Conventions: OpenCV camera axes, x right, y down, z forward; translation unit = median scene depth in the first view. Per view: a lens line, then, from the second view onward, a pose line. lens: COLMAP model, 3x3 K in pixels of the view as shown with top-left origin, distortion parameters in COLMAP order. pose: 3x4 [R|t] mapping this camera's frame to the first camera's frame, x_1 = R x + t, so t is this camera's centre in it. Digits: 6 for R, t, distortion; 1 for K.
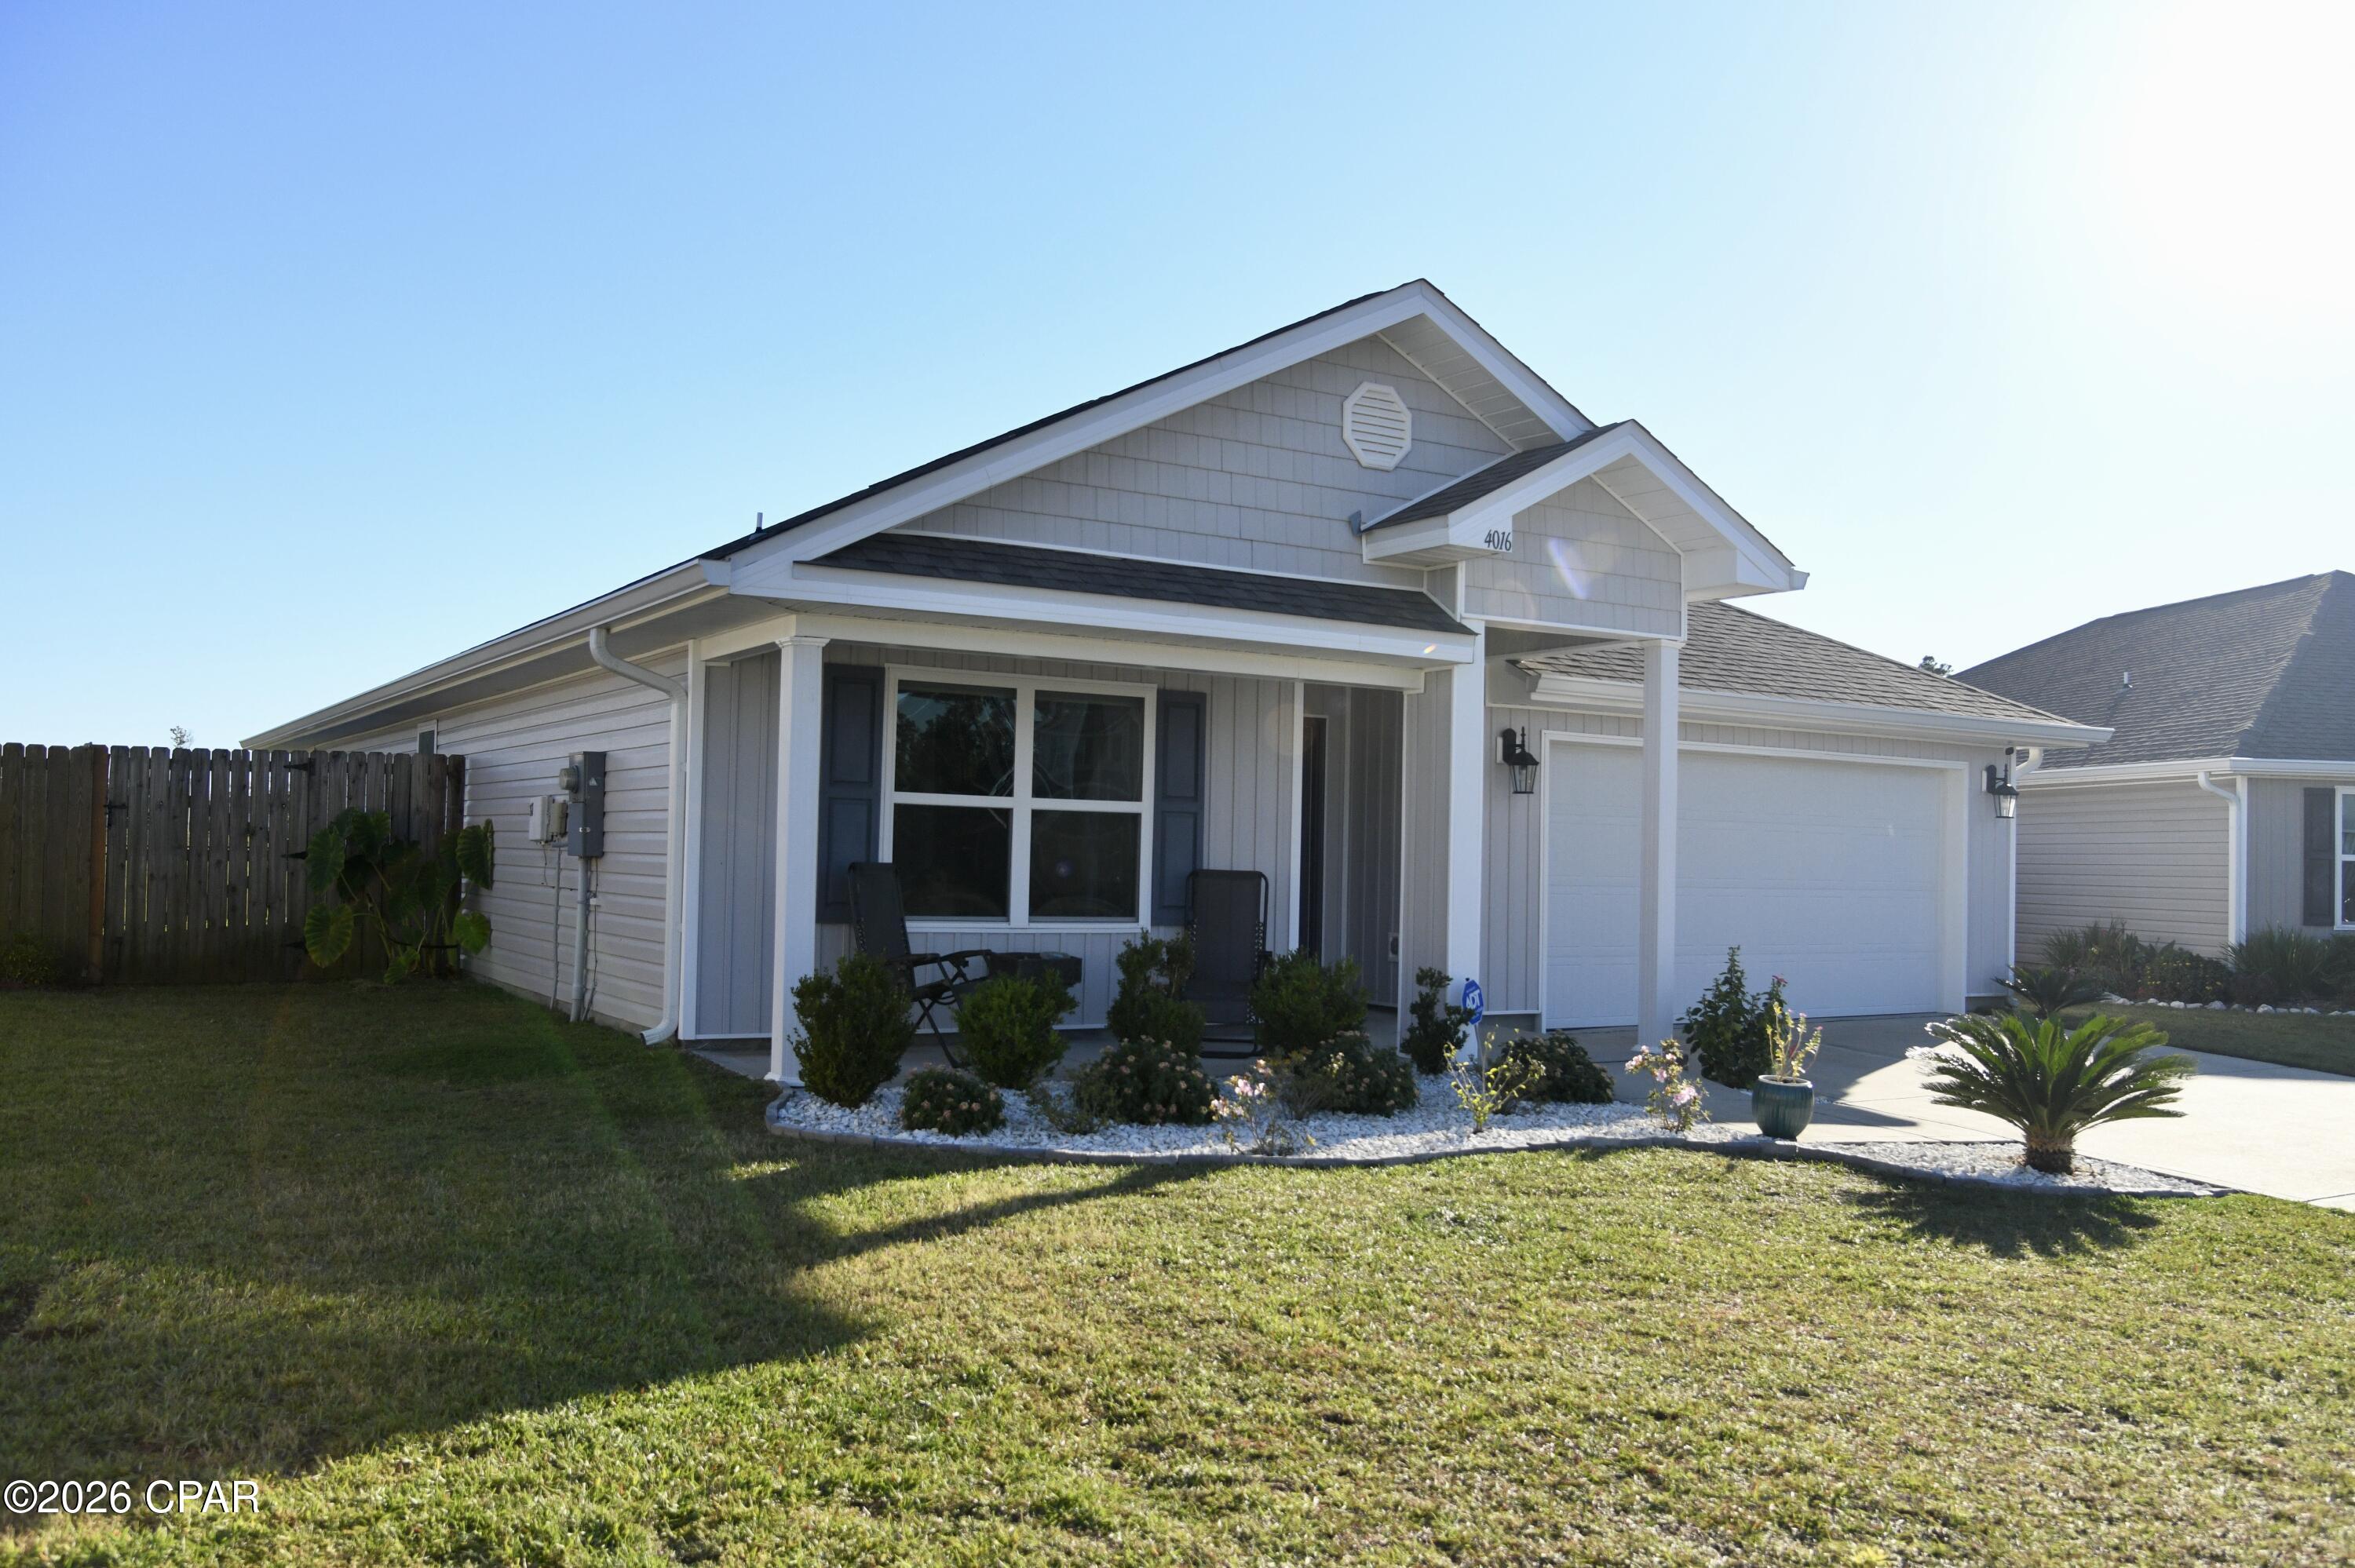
lens RADIAL K [[1927.4, 0, 1189.7], [0, 1927.4, 790.3], [0, 0, 1]] dist [-0.120369, 0.080885]
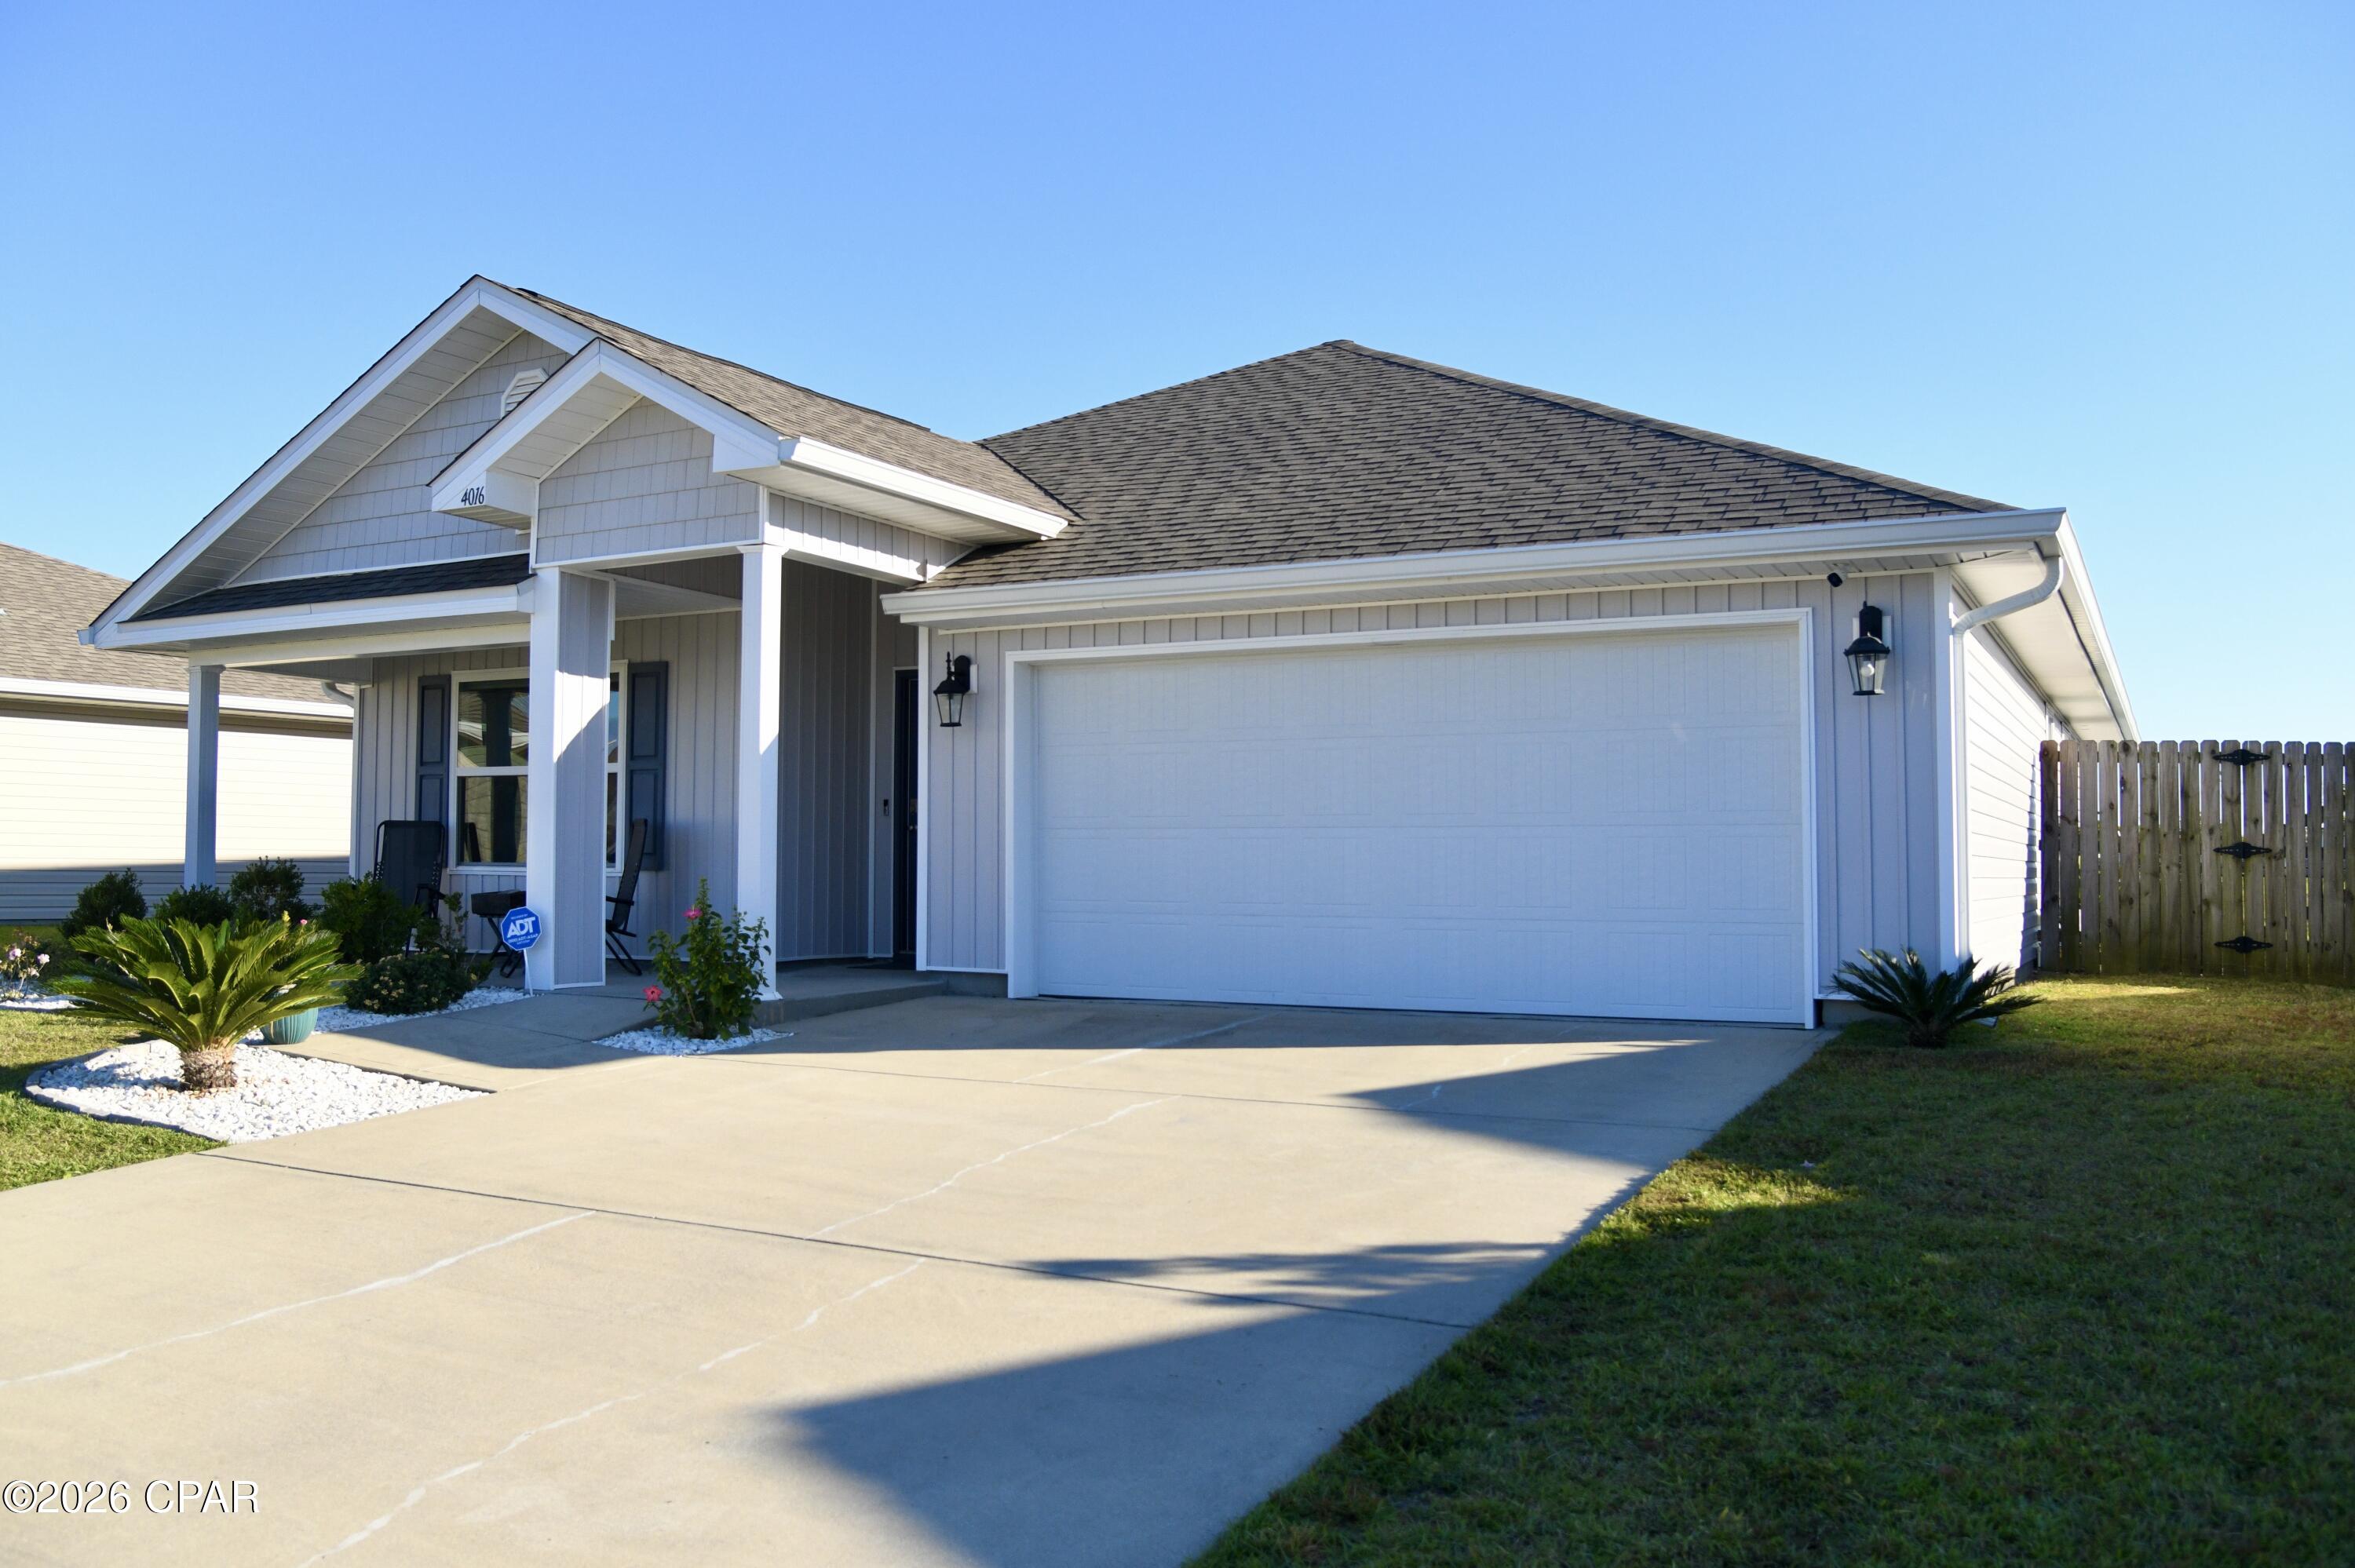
lens RADIAL K [[1927.4, 0, 1189.7], [0, 1927.4, 790.3], [0, 0, 1]] dist [-0.120369, 0.080885]
pose [[0.510409, -0.059185, -0.857892, 1.212715], [0.036681, 0.998219, -0.047042, 0.095180], [0.859149, -0.007458, 0.511671, 0.763598]]
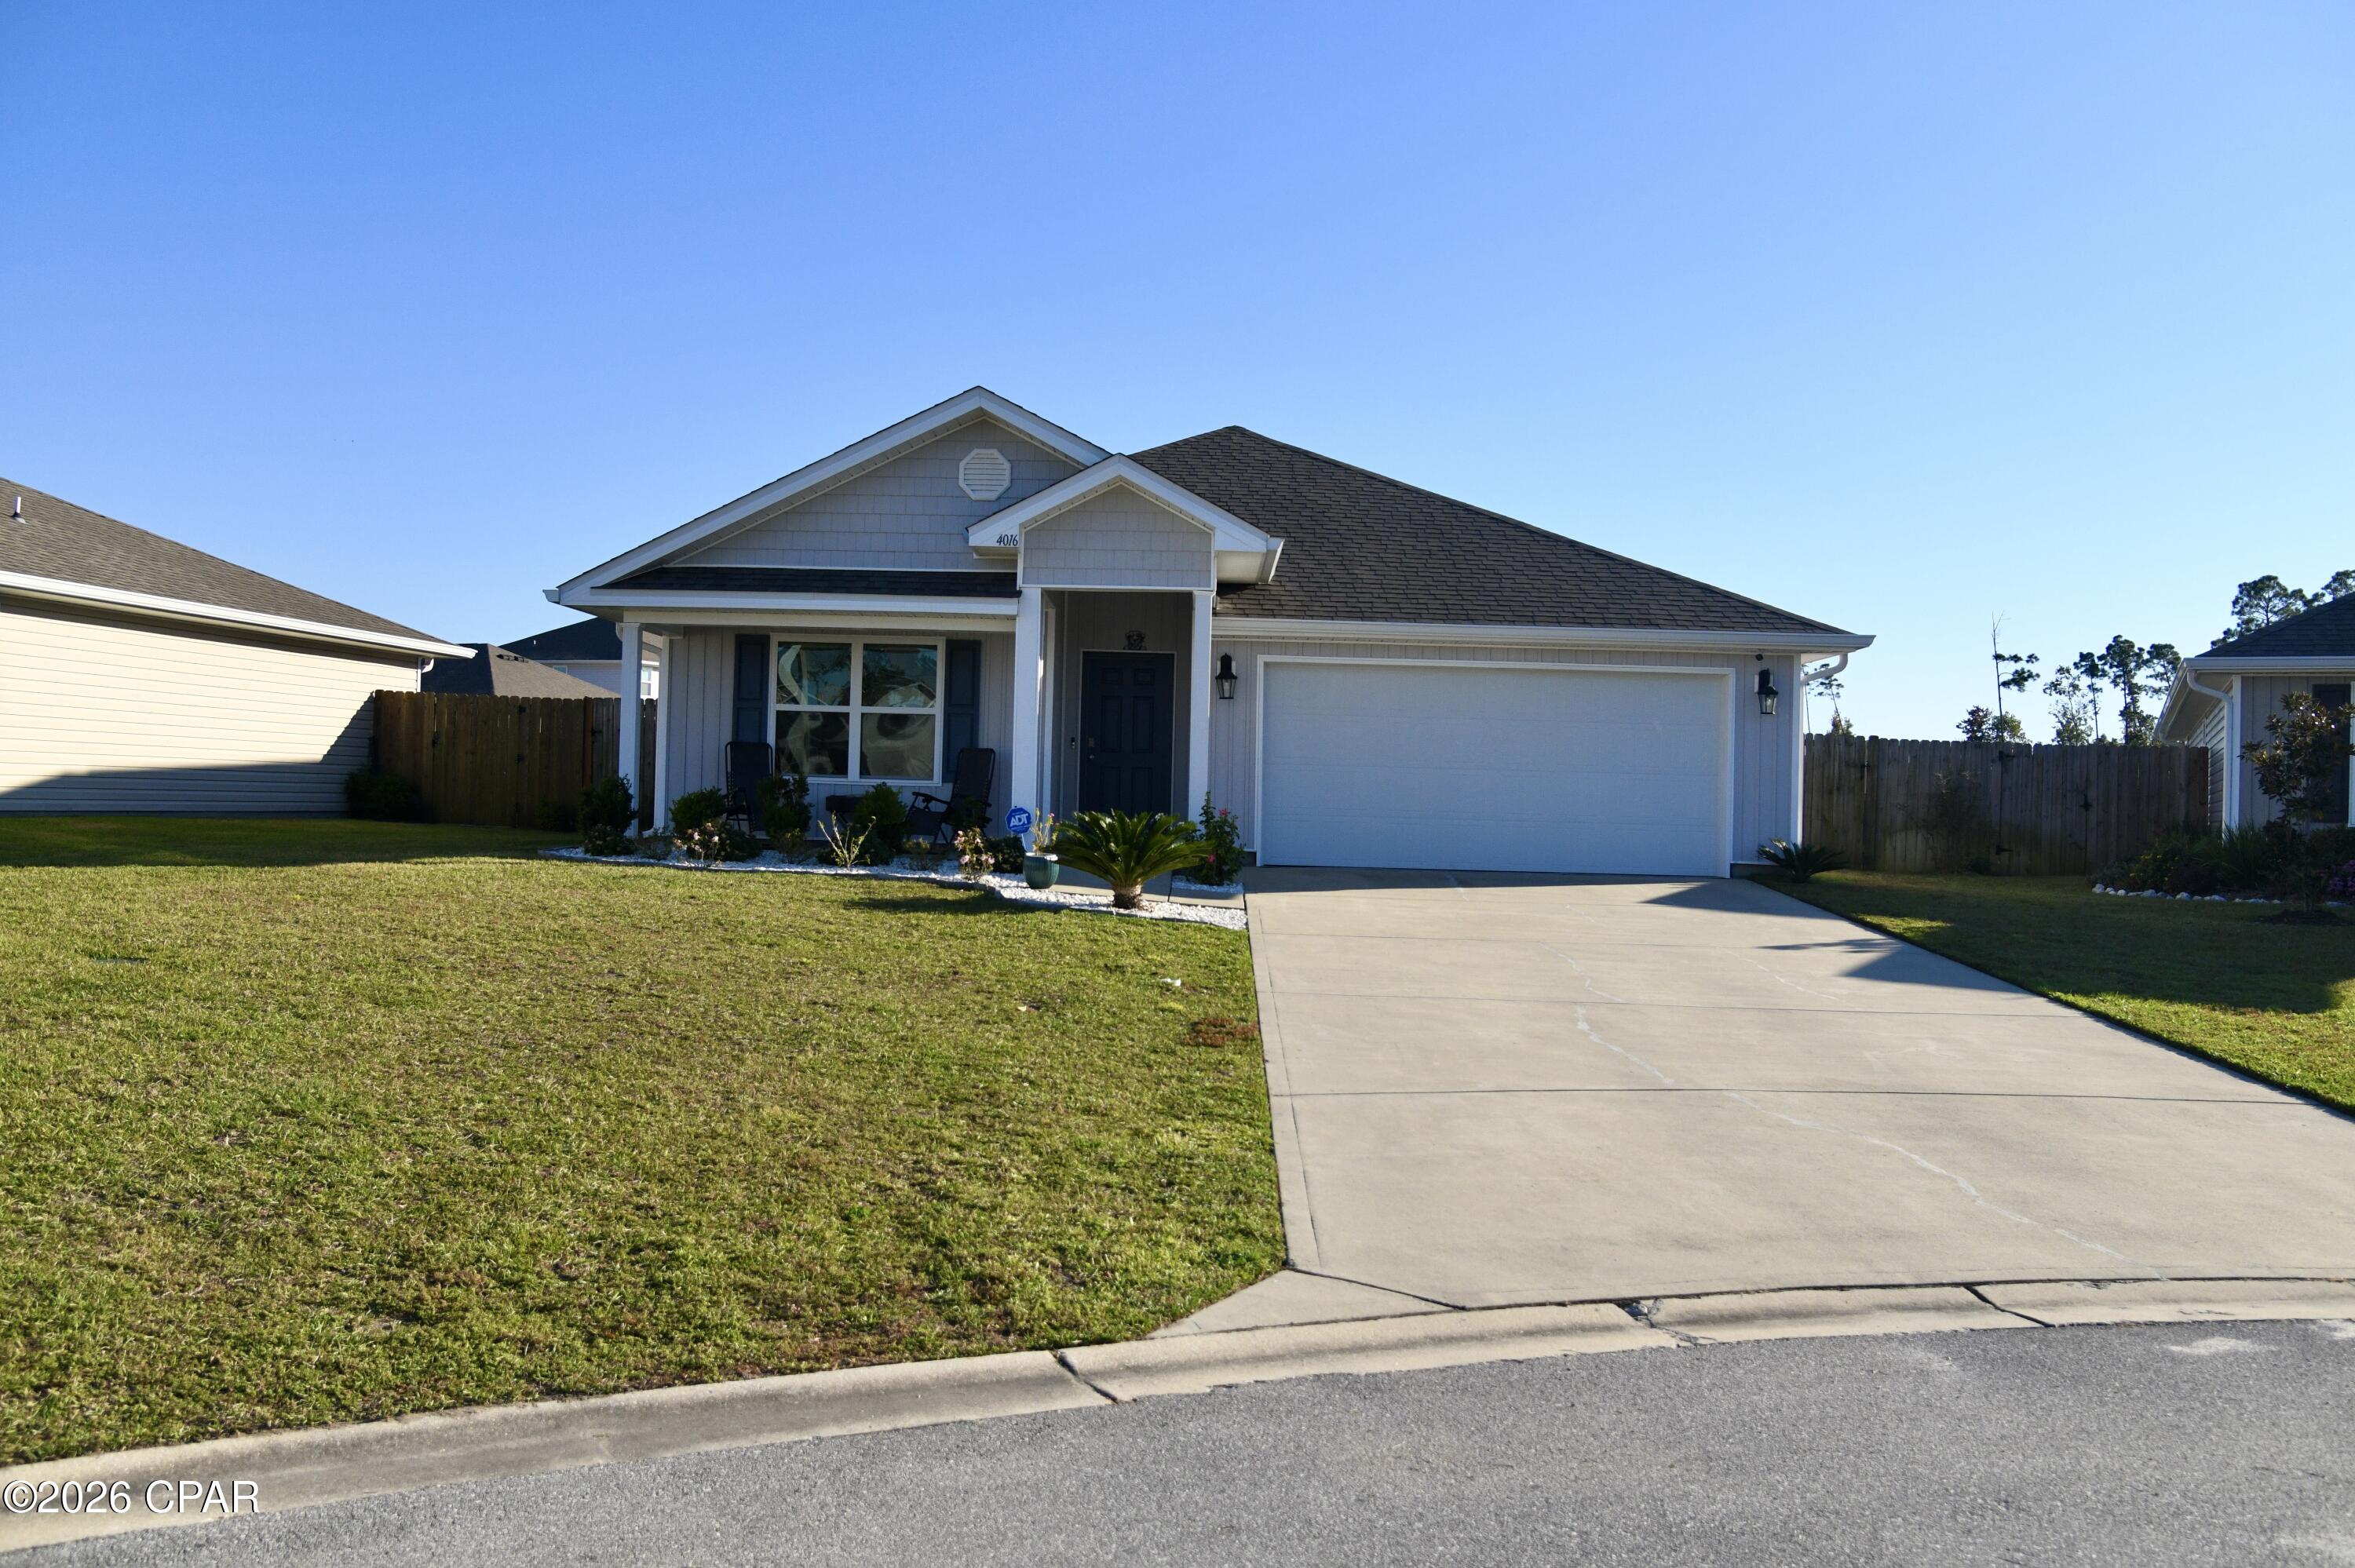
lens RADIAL K [[1927.4, 0, 1189.7], [0, 1927.4, 790.3], [0, 0, 1]] dist [-0.120369, 0.080885]
pose [[0.843701, -0.005272, -0.536788, 1.130569], [0.012498, 0.999874, 0.009824, 0.068593], [0.536669, -0.014997, 0.843660, -0.306079]]
